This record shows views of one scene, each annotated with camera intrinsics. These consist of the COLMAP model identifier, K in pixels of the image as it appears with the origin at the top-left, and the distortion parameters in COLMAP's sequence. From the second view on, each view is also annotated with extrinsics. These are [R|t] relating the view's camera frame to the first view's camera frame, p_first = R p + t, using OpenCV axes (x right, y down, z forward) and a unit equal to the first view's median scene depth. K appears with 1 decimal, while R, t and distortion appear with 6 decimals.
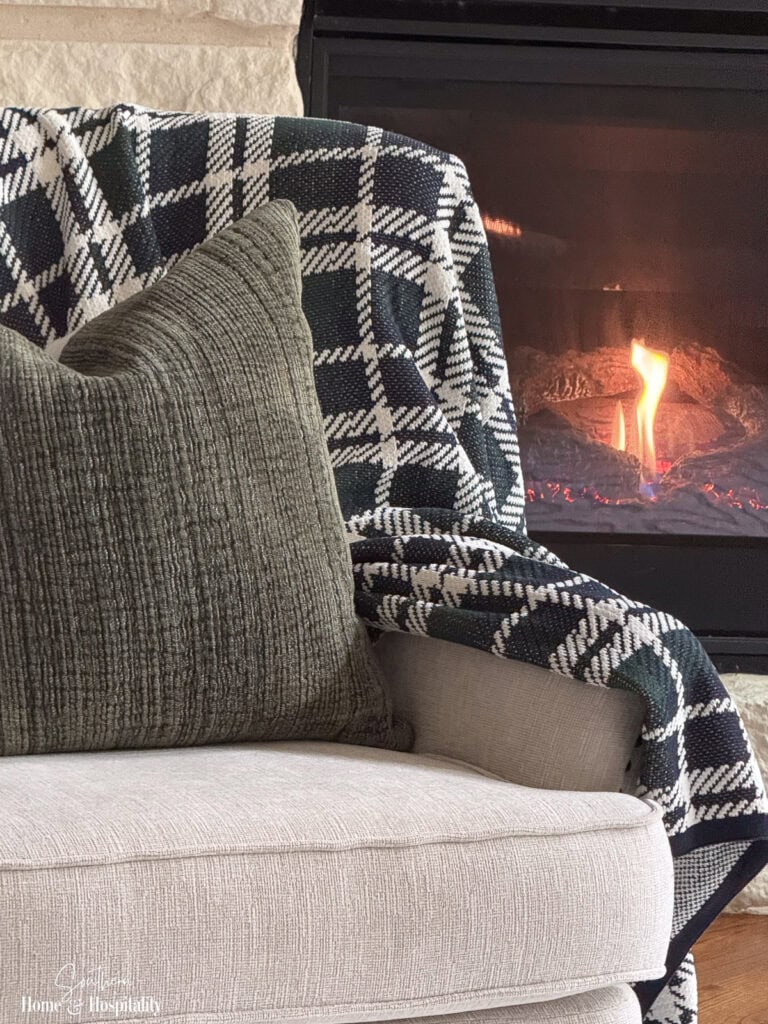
lens RADIAL K [[3700.5, 0, 343.5], [0, 3700.5, 574.0], [0, 0, 1]] dist [0.347960, 0.000000]
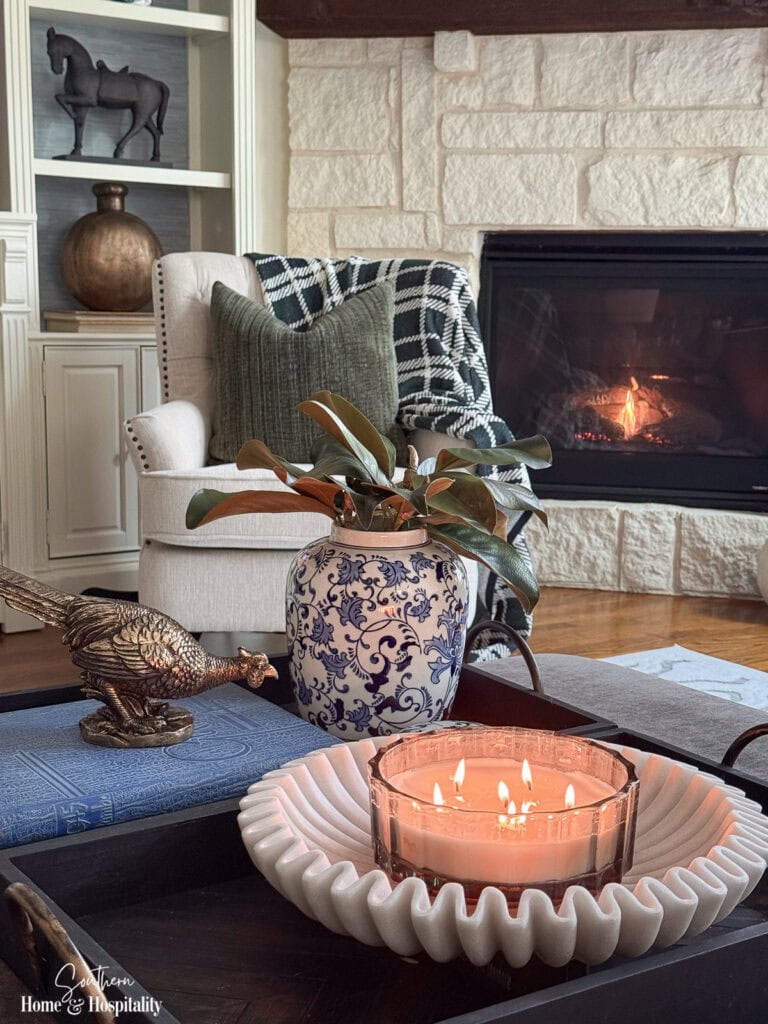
lens RADIAL K [[1475.2, 0, 393.8], [0, 1475.2, 504.0], [0, 0, 1]] dist [0.142227, 0.000000]
pose [[0.959214, 0.017103, -0.282163, 0.296482], [-0.039255, 0.996556, -0.073045, 0.143913], [0.279942, 0.081142, 0.956582, -0.040395]]
